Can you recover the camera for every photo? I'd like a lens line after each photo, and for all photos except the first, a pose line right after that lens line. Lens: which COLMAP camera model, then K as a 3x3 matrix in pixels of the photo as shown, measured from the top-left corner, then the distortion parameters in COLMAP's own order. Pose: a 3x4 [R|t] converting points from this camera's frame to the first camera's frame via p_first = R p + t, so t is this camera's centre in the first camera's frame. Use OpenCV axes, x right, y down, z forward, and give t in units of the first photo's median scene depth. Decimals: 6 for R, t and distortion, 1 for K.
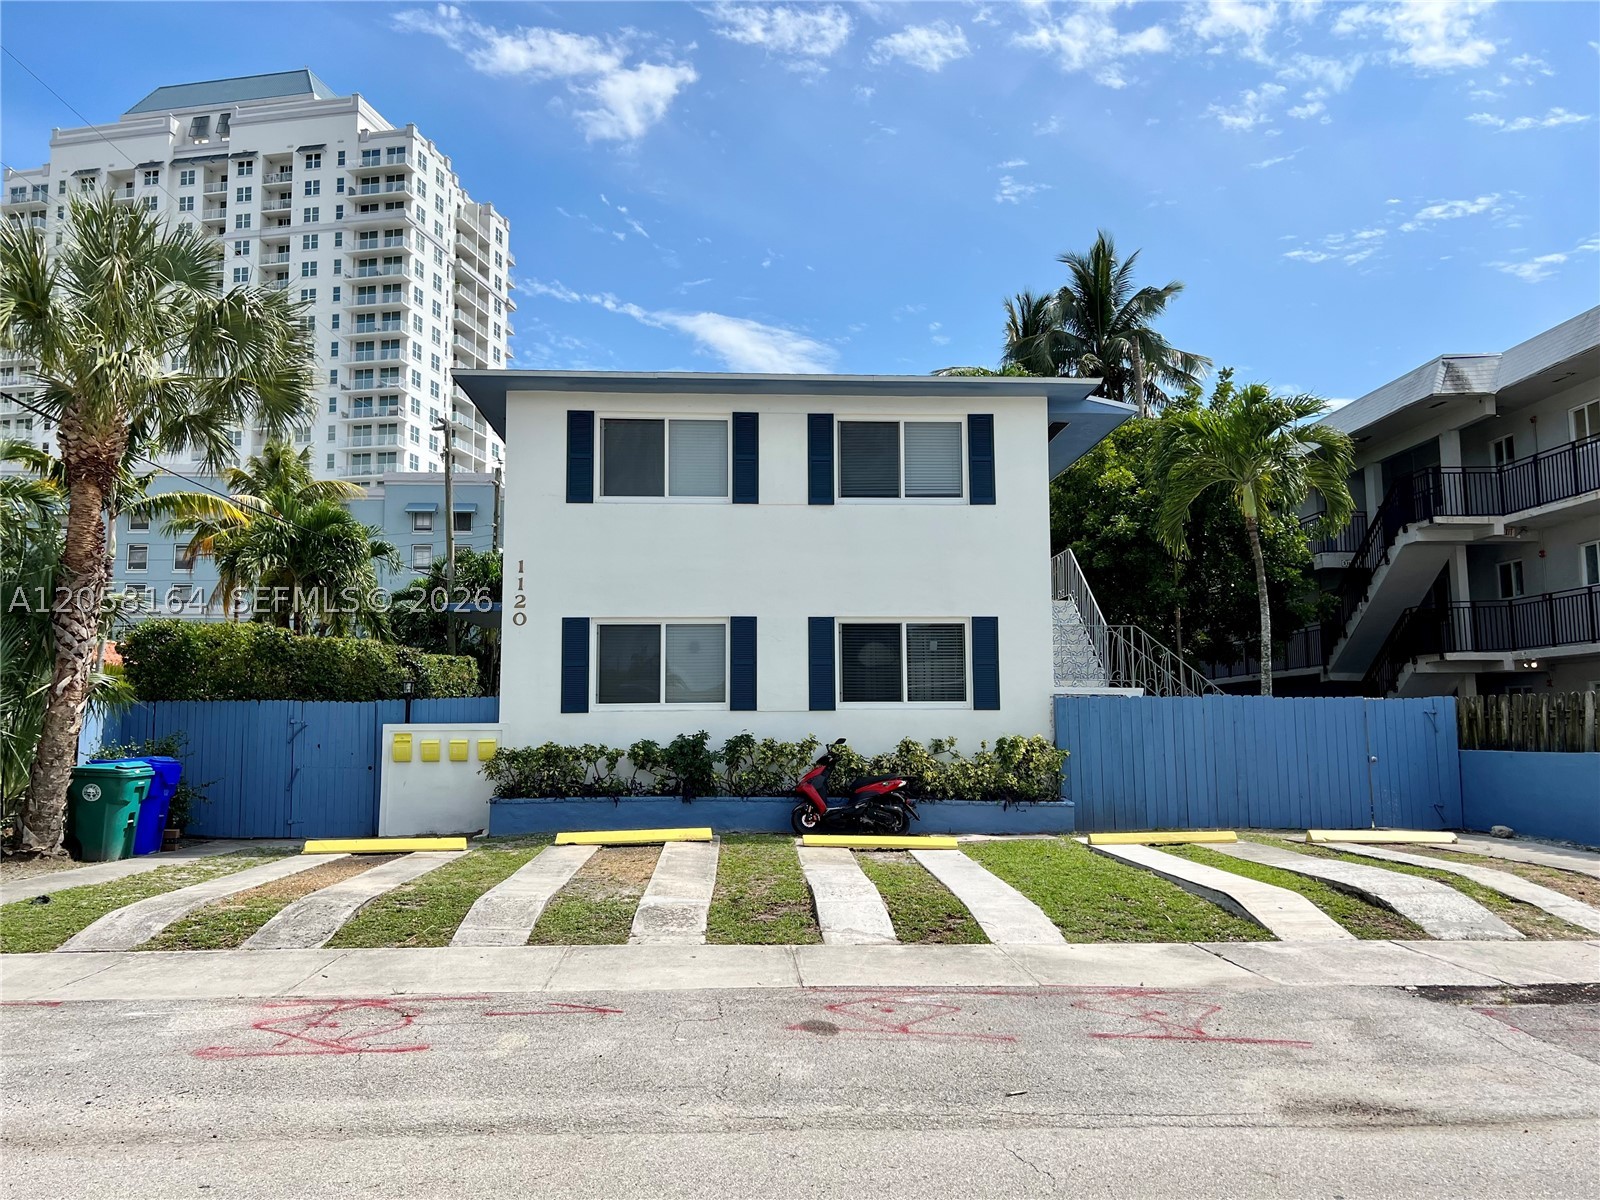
lens RADIAL K [[1244.5, 0, 825.9], [0, 1244.5, 606.1], [0, 0, 1]] dist [0.052109, -0.005246]
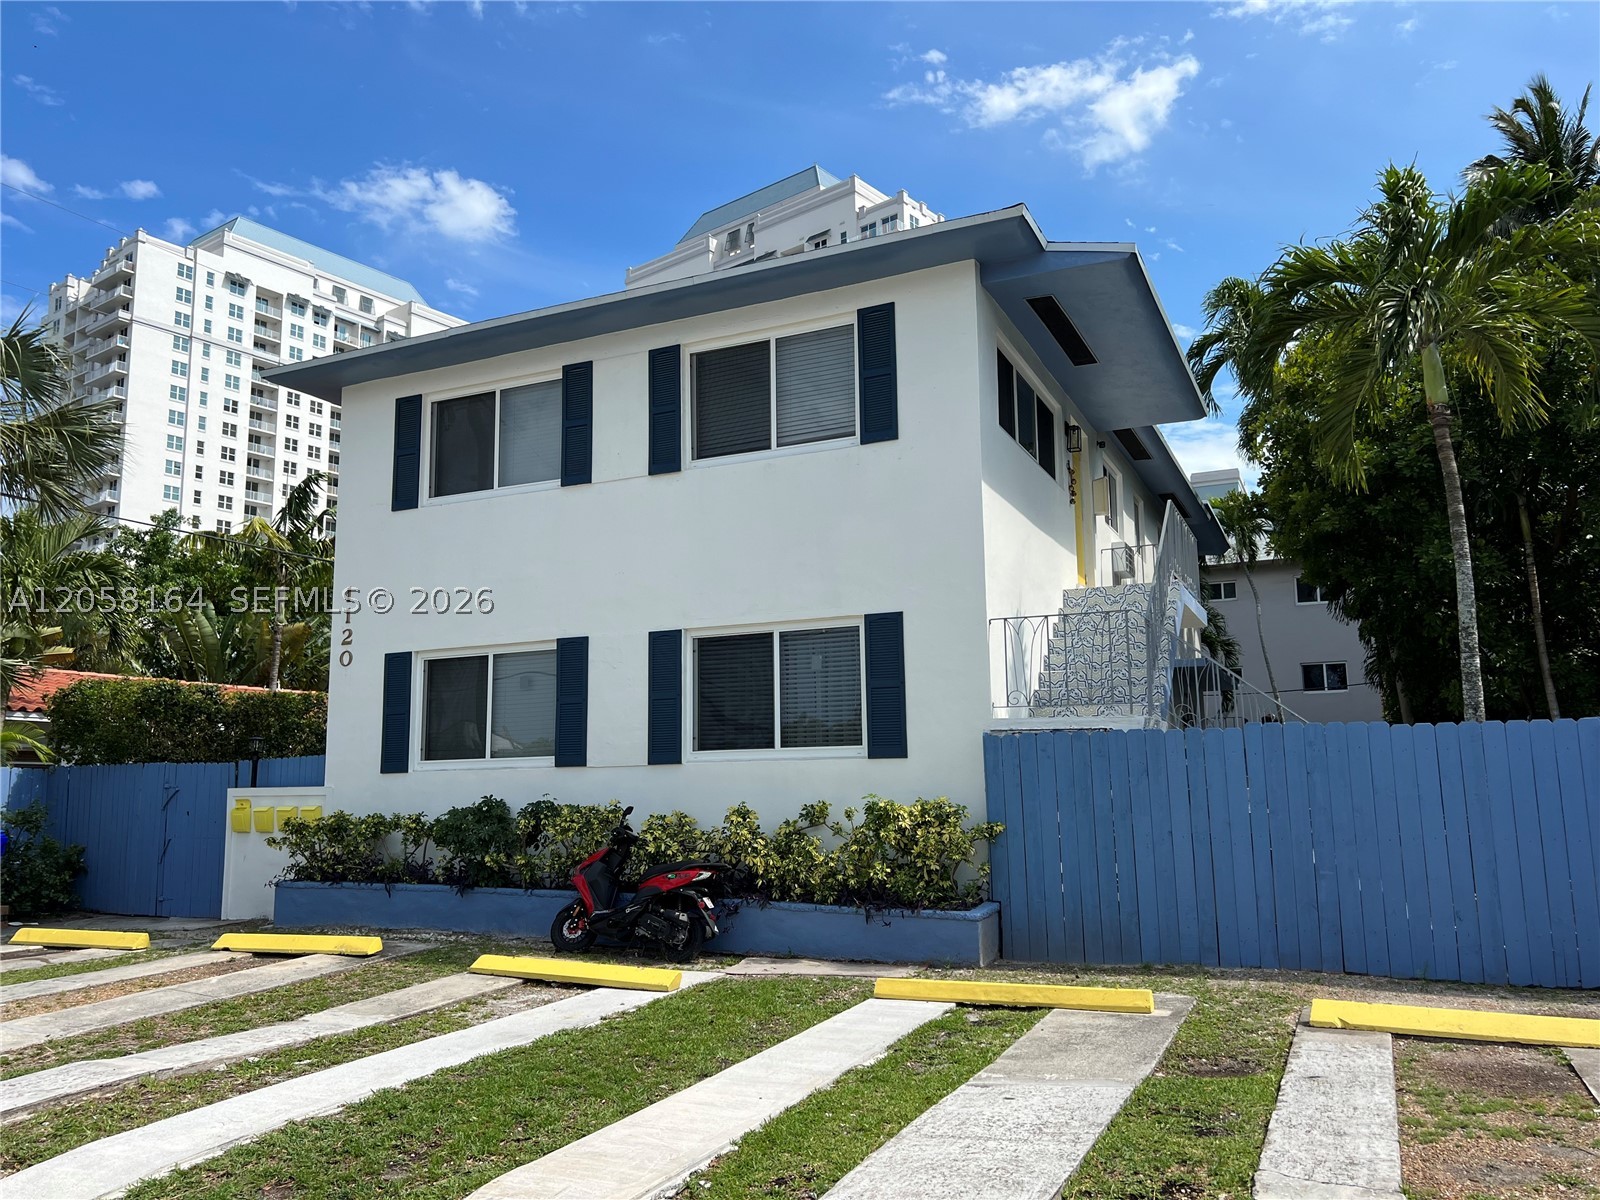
lens RADIAL K [[1211.6, 0, 804.8], [0, 1211.6, 609.5], [0, 0, 1]] dist [0.055342, -0.066521]
pose [[0.875213, -0.076313, -0.477680, 0.394593], [0.064047, 0.997065, -0.041941, 0.030437], [0.479478, 0.006113, 0.877532, 0.432181]]
